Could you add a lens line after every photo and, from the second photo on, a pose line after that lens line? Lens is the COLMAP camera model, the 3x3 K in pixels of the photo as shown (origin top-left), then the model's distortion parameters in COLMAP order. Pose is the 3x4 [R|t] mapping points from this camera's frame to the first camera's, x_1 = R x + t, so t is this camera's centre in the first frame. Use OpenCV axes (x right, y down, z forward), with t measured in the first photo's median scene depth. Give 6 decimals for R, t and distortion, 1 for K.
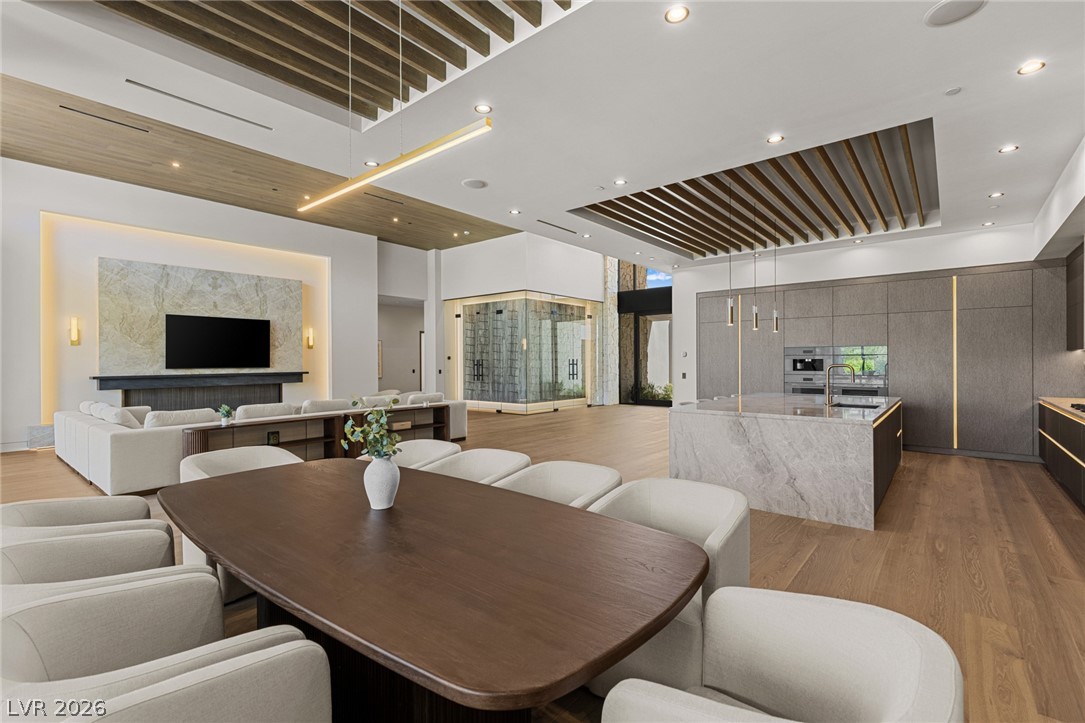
lens RADIAL K [[493.2, 0, 548.4], [0, 493.2, 360.0], [0, 0, 1]] dist [0.013665, -0.002369]
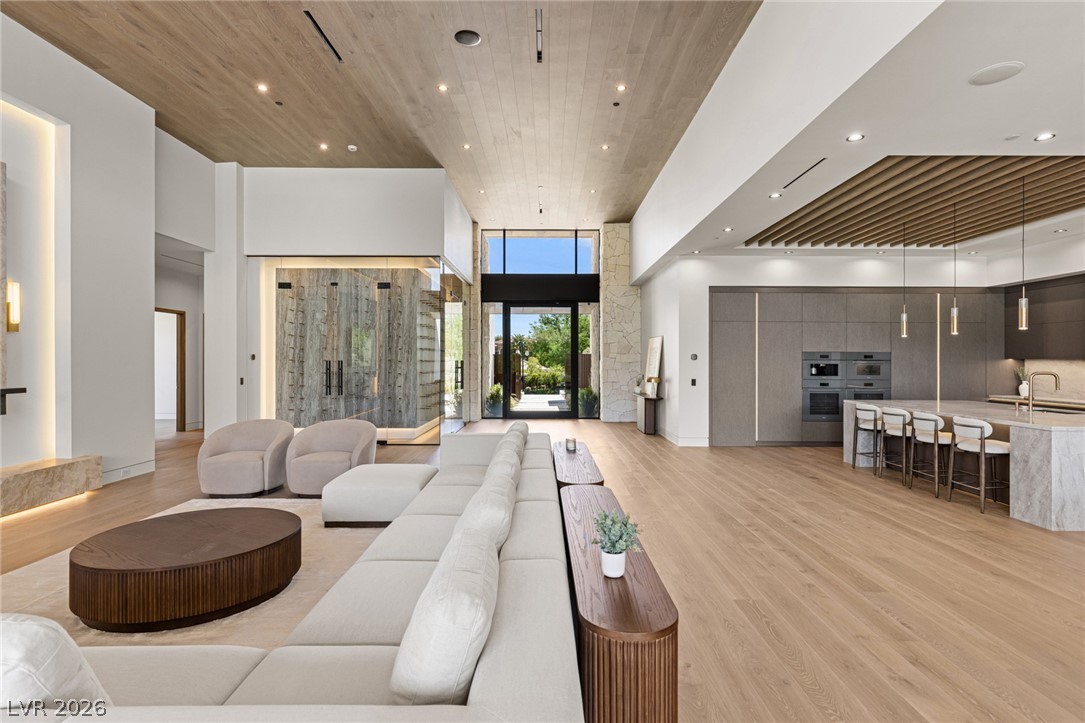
lens RADIAL K [[547.2, 0, 540.9], [0, 547.2, 358.9], [0, 0, 1]] dist [0.002061, 0.001217]
pose [[0.772156, 0.009193, 0.635366, -0.510011], [-0.007786, 0.999957, -0.005006, -0.001759], [-0.635385, -0.001081, 0.772195, 0.430785]]
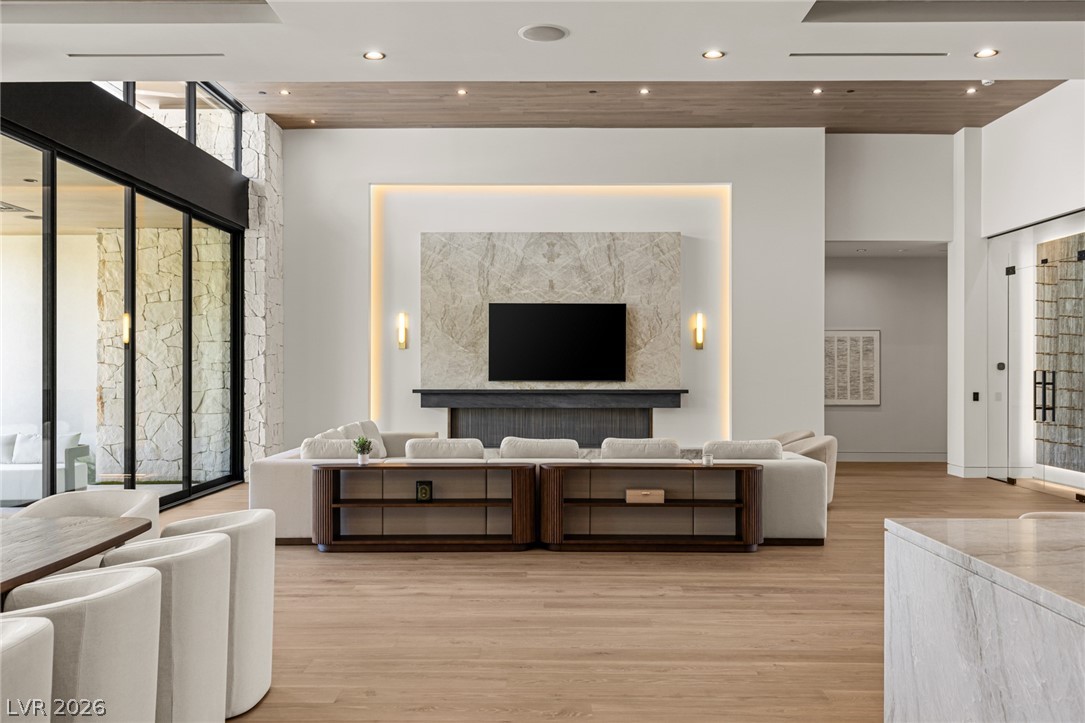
lens RADIAL K [[969.0, 0, 550.5], [0, 969.0, 365.0], [0, 0, 1]] dist [0.032441, -0.005656]
pose [[0.631206, 0.004663, -0.775602, 0.328484], [-0.004832, 0.999986, 0.002080, -0.007524], [0.775601, 0.002435, 0.631219, 0.190730]]
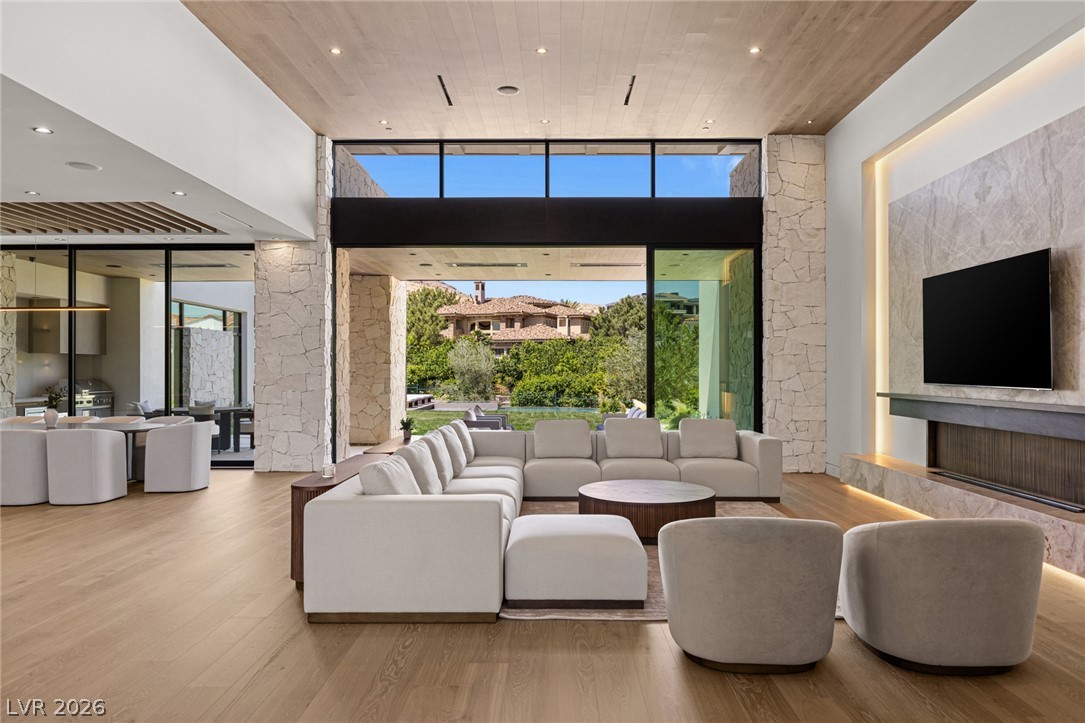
lens RADIAL K [[717.1, 0, 541.3], [0, 717.1, 364.7], [0, 0, 1]] dist [0.006361, 0.001854]
pose [[-0.781763, 0.001641, -0.623573, 0.012116], [0.005664, 0.999974, -0.004470, -0.001015], [0.623550, -0.007026, -0.781752, 1.262005]]
